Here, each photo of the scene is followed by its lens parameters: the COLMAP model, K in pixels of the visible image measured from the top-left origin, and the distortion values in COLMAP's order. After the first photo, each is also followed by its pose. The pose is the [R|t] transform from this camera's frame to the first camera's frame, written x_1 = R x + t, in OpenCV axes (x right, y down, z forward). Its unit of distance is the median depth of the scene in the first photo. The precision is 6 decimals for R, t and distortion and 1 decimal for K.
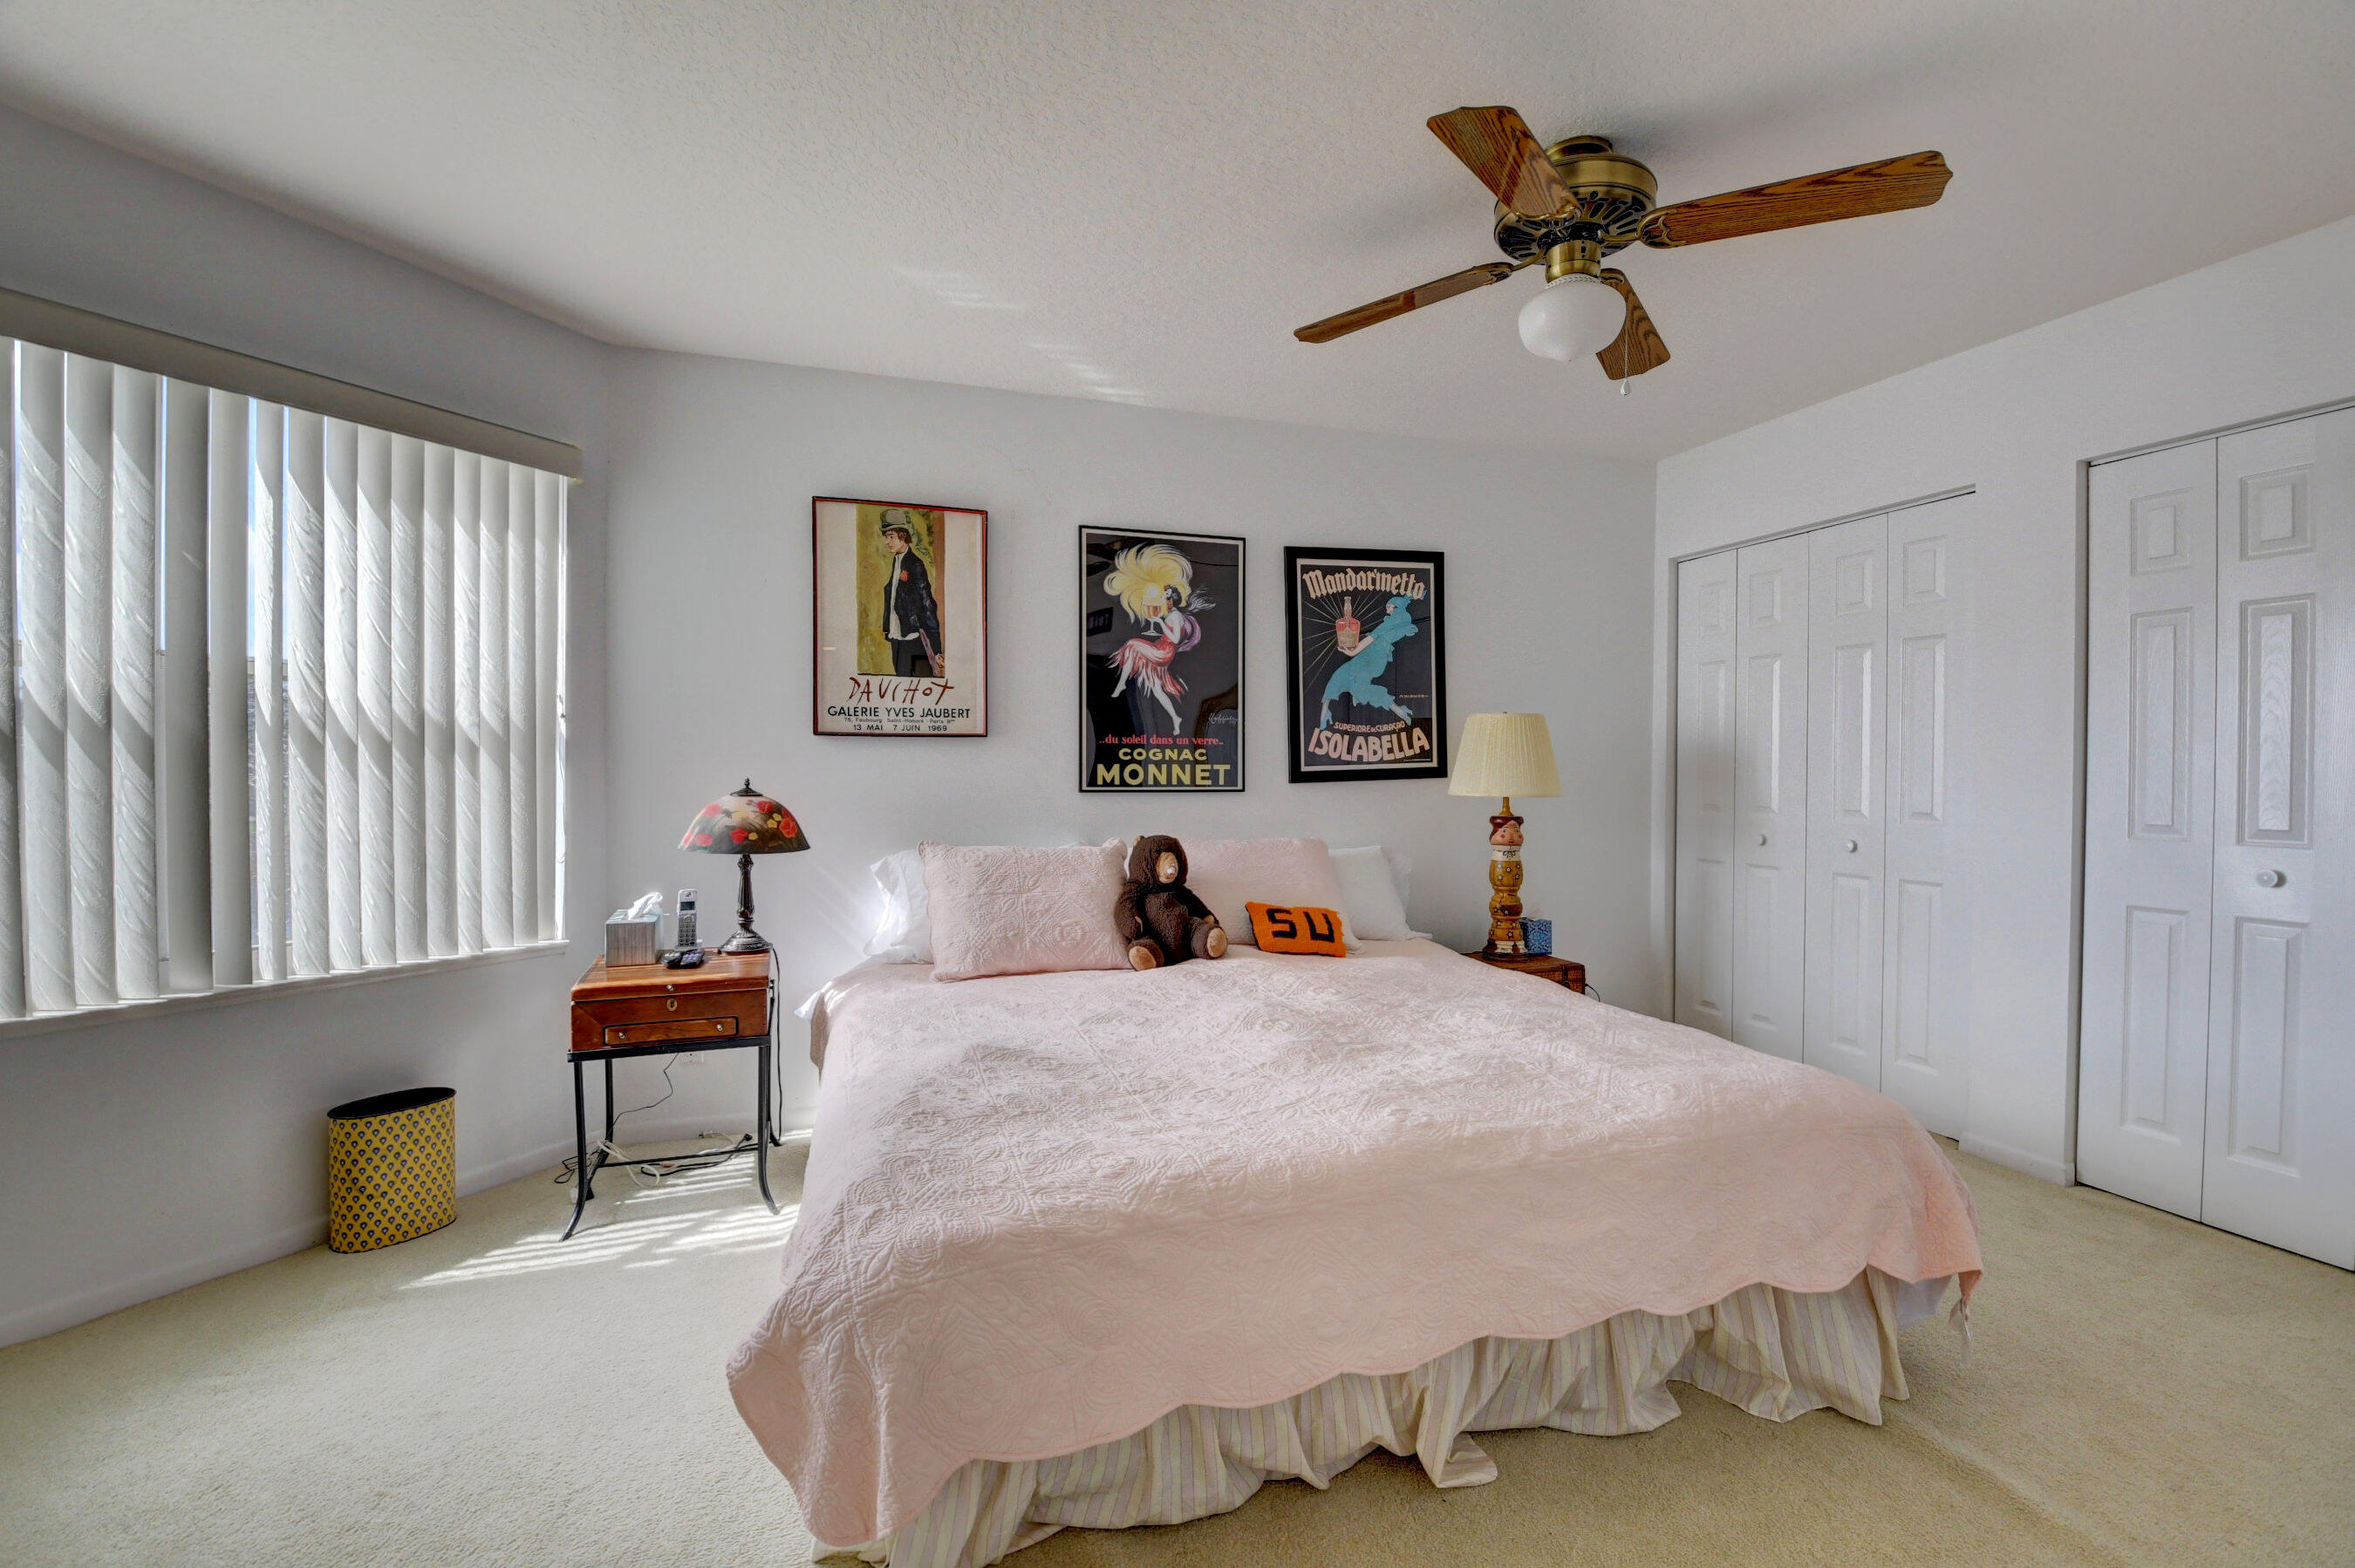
lens RADIAL K [[1054.5, 0, 1181.1], [0, 1054.5, 781.2], [0, 0, 1]] dist [-0.001198, -0.014399]
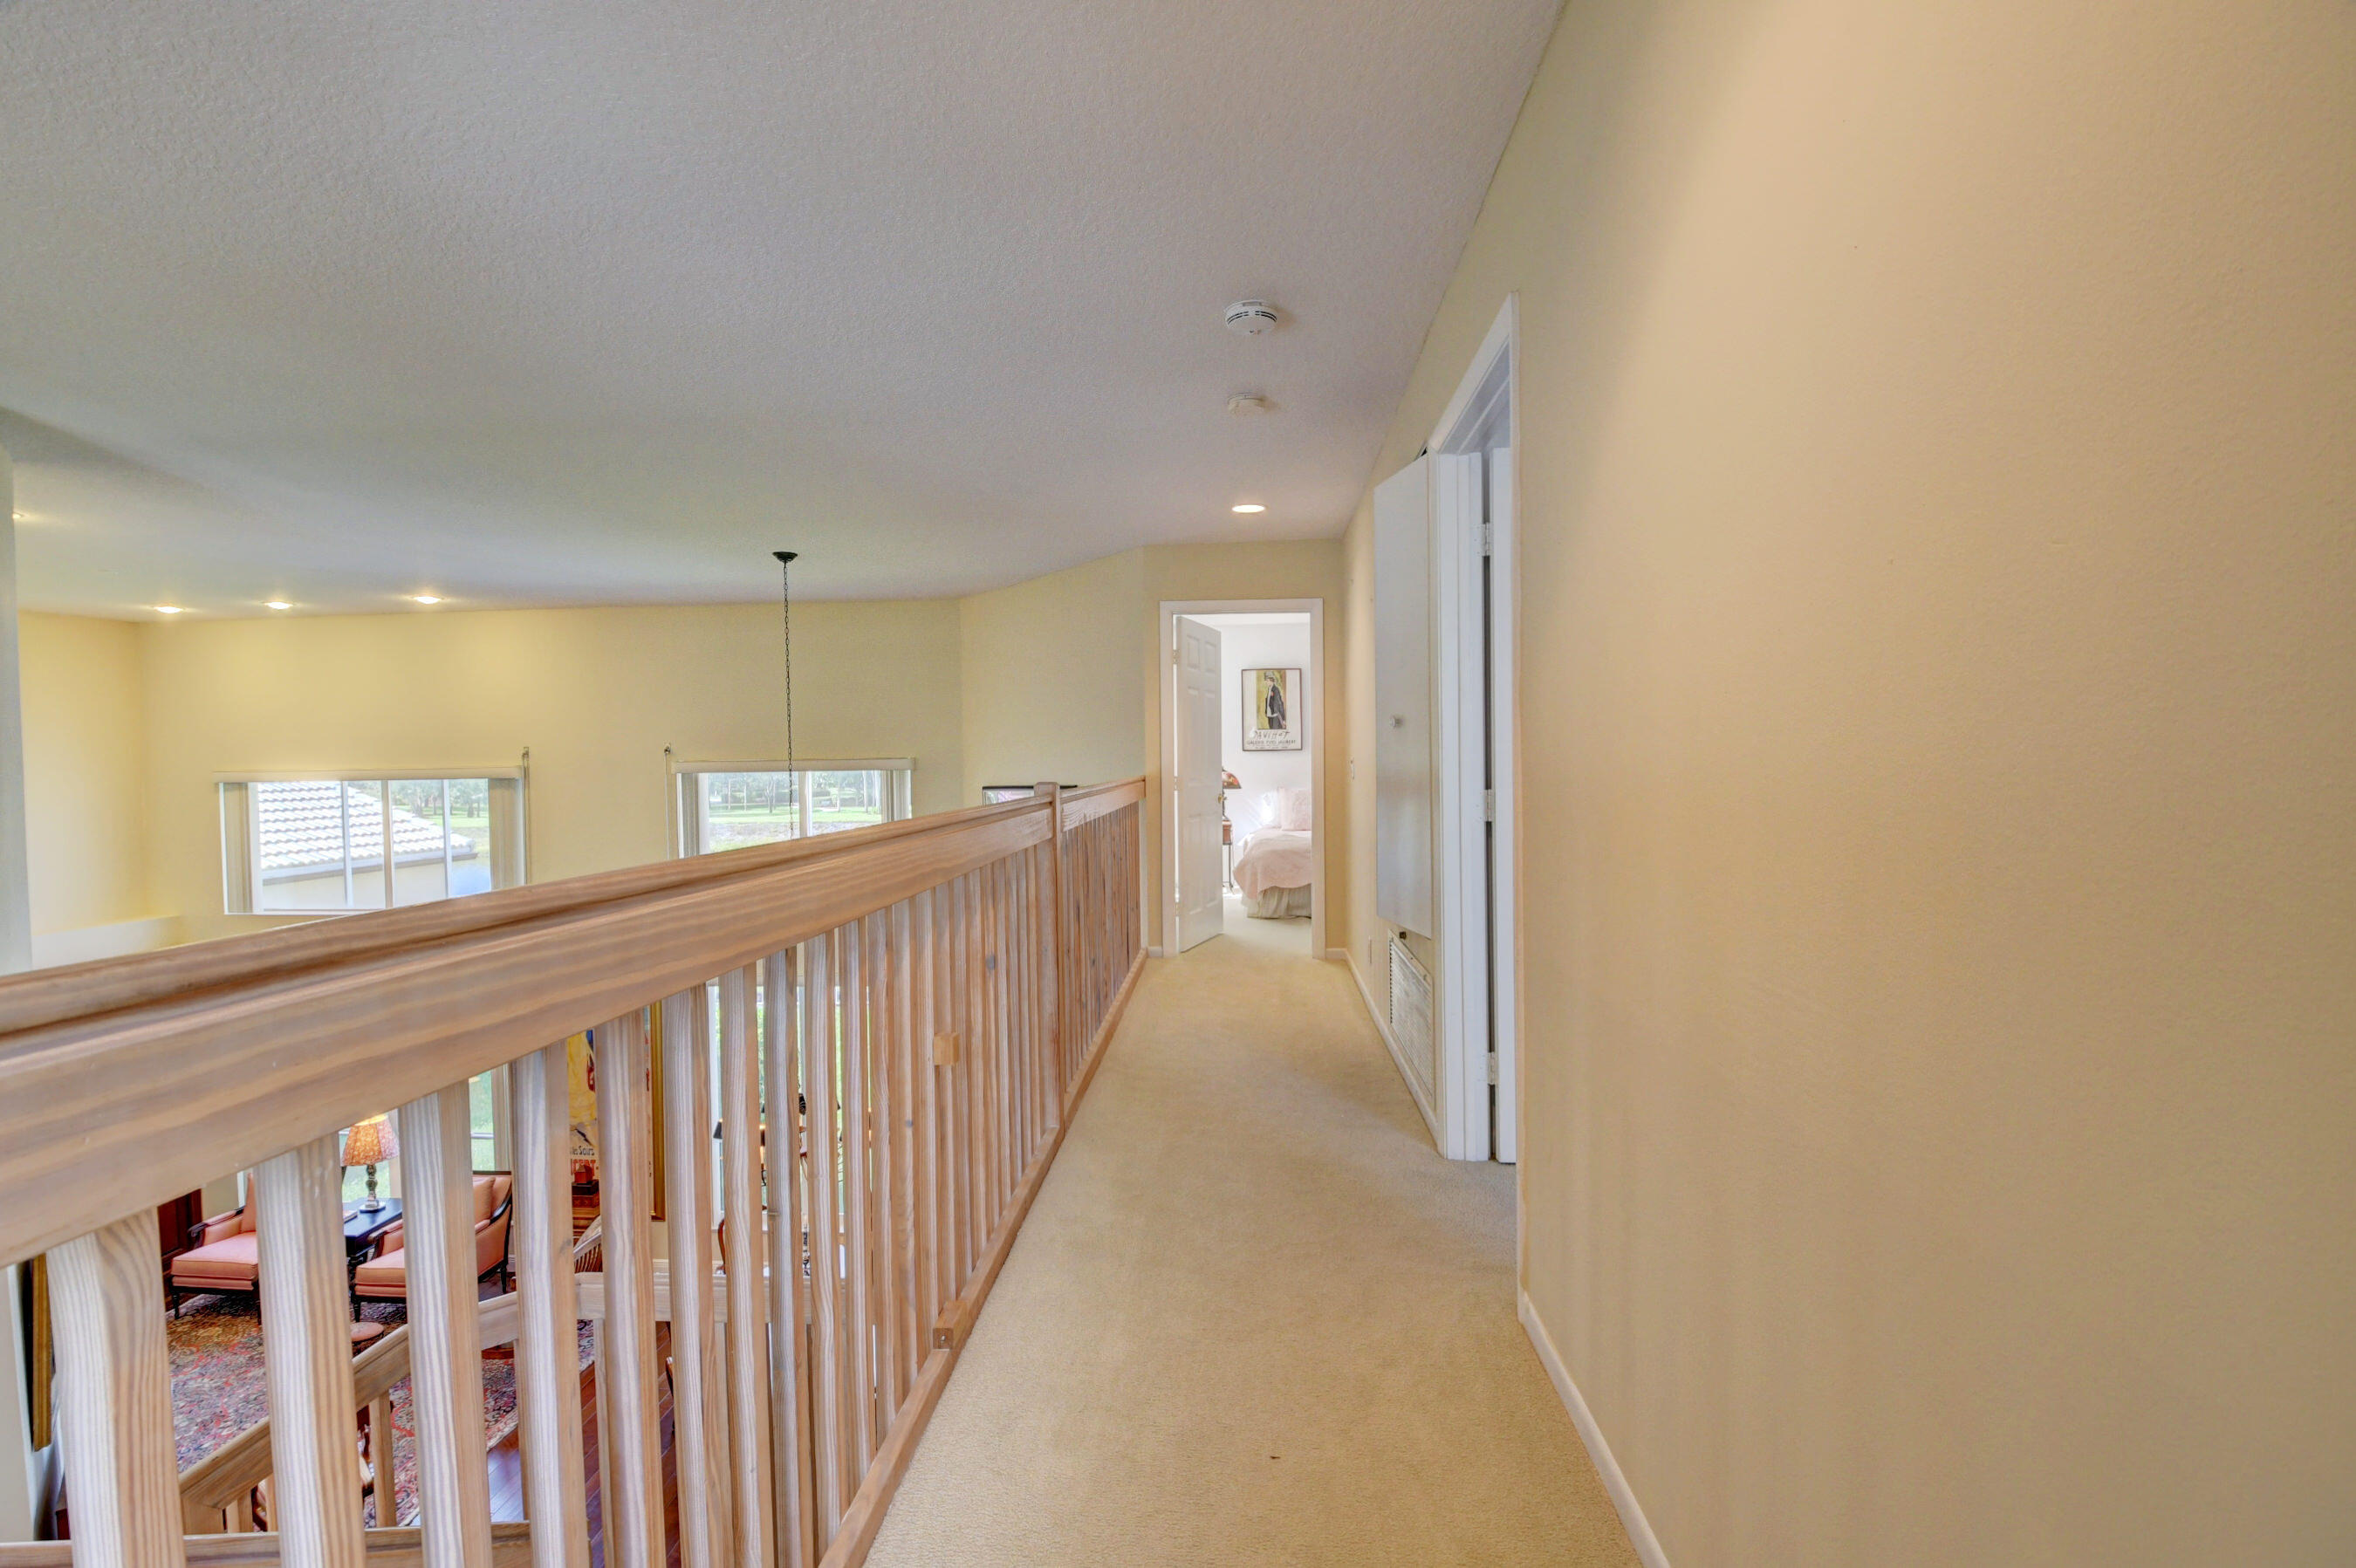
lens RADIAL K [[1055.0, 0, 1167.1], [0, 1055.0, 775.5], [0, 0, 1]] dist [-0.001198, -0.014399]
pose [[0.925656, -0.010665, -0.378217, 0.546810], [0.008427, 0.999936, -0.007572, 0.043512], [0.378273, 0.003822, 0.925686, -1.732528]]
